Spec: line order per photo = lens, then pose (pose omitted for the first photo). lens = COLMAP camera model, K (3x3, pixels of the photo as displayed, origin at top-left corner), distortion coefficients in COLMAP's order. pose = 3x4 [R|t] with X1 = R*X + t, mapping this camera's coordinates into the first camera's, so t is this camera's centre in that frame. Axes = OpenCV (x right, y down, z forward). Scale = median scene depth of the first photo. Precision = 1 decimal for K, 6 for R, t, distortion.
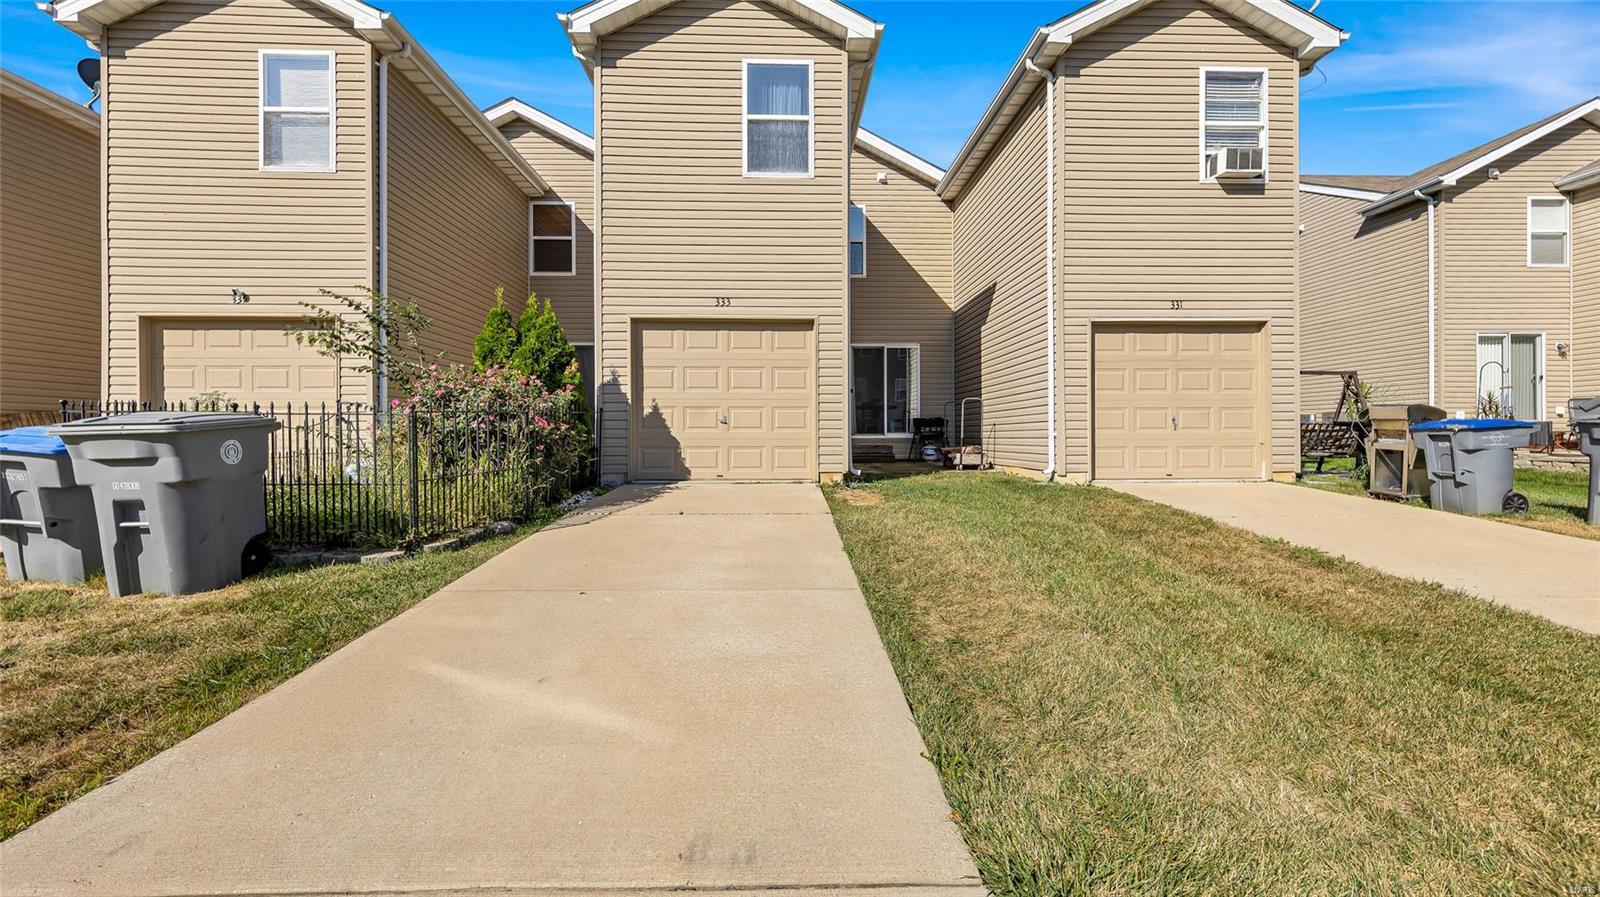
lens RADIAL K [[622.0, 0, 800.0], [0, 622.0, 448.5], [0, 0, 1]] dist [0.002217, 0.000166]
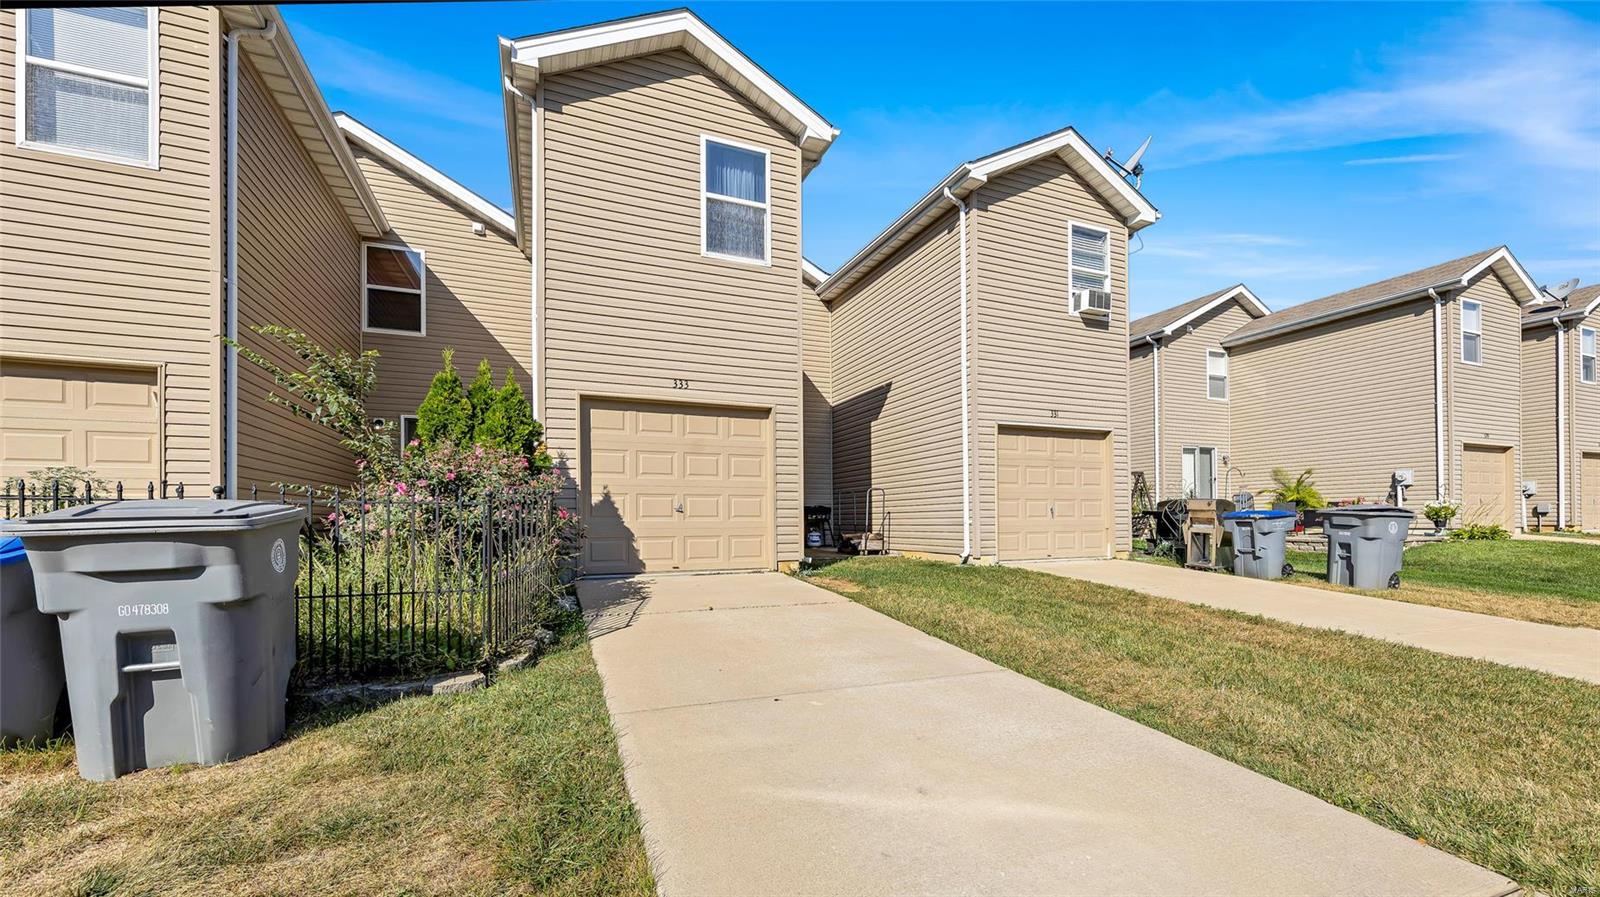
lens RADIAL K [[617.2, 0, 792.6], [0, 617.2, 529.4], [0, 0, 1]] dist [-0.000123, 0.000316]
pose [[0.937925, -0.008592, 0.346731, -0.292515], [0.011280, 0.999920, -0.005735, -0.006665], [-0.346654, 0.009290, 0.937947, 0.060617]]
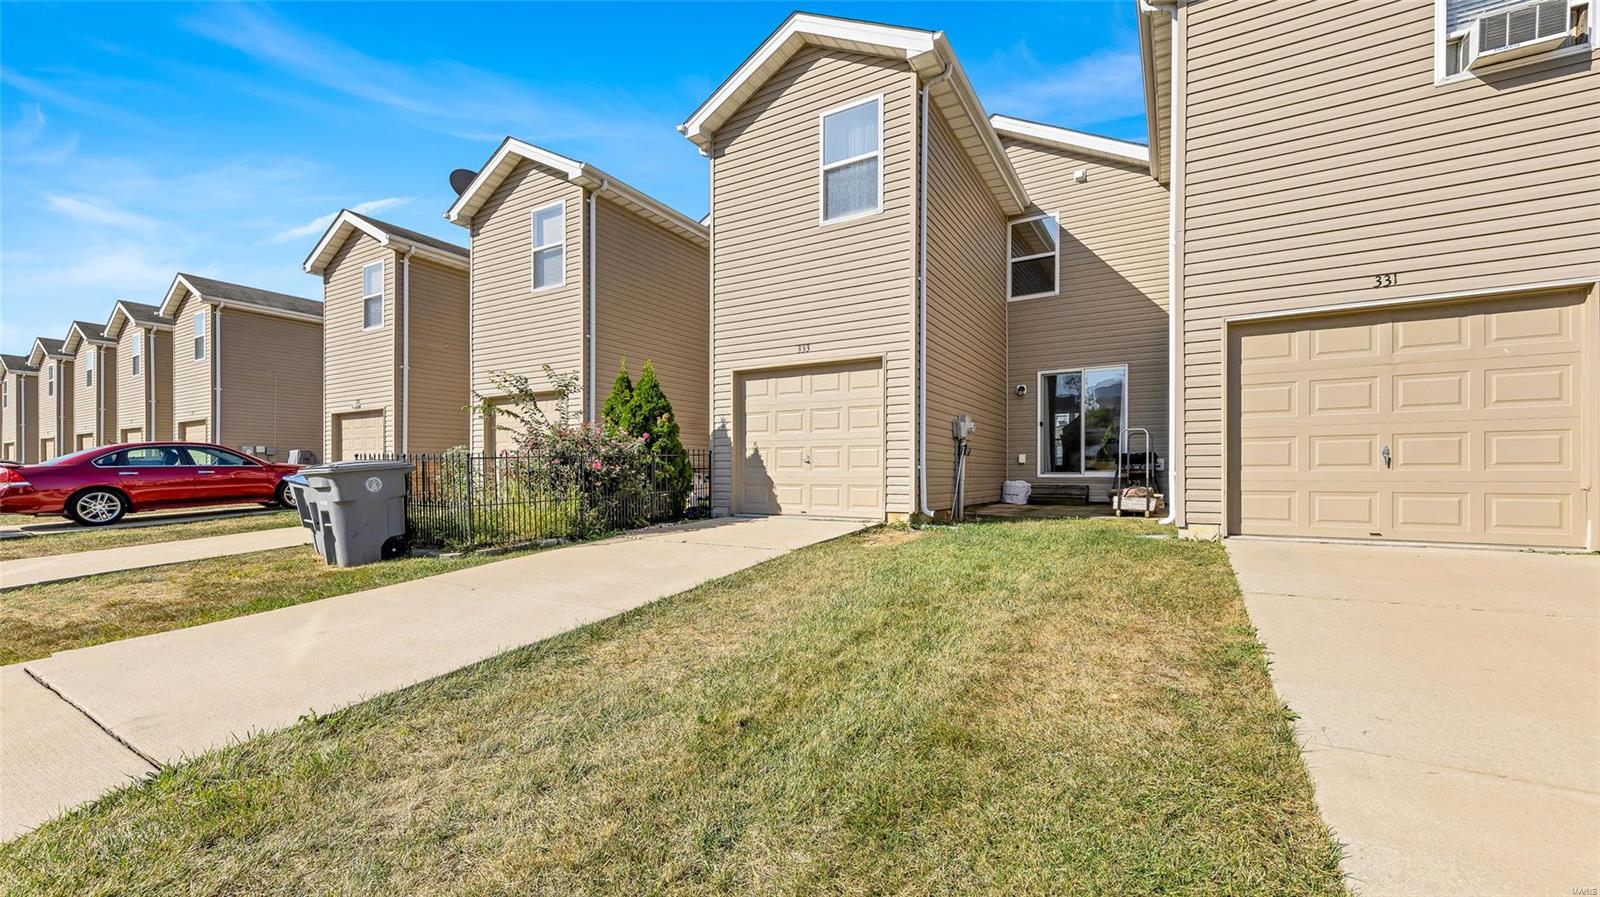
lens RADIAL K [[633.4, 0, 798.0], [0, 633.4, 489.3], [0, 0, 1]] dist [0.001873, 0.000065]
pose [[0.839447, 0.014961, -0.543236, 0.459847], [-0.011778, 0.999887, 0.009338, -0.005622], [0.543315, -0.001440, 0.839528, 0.086008]]
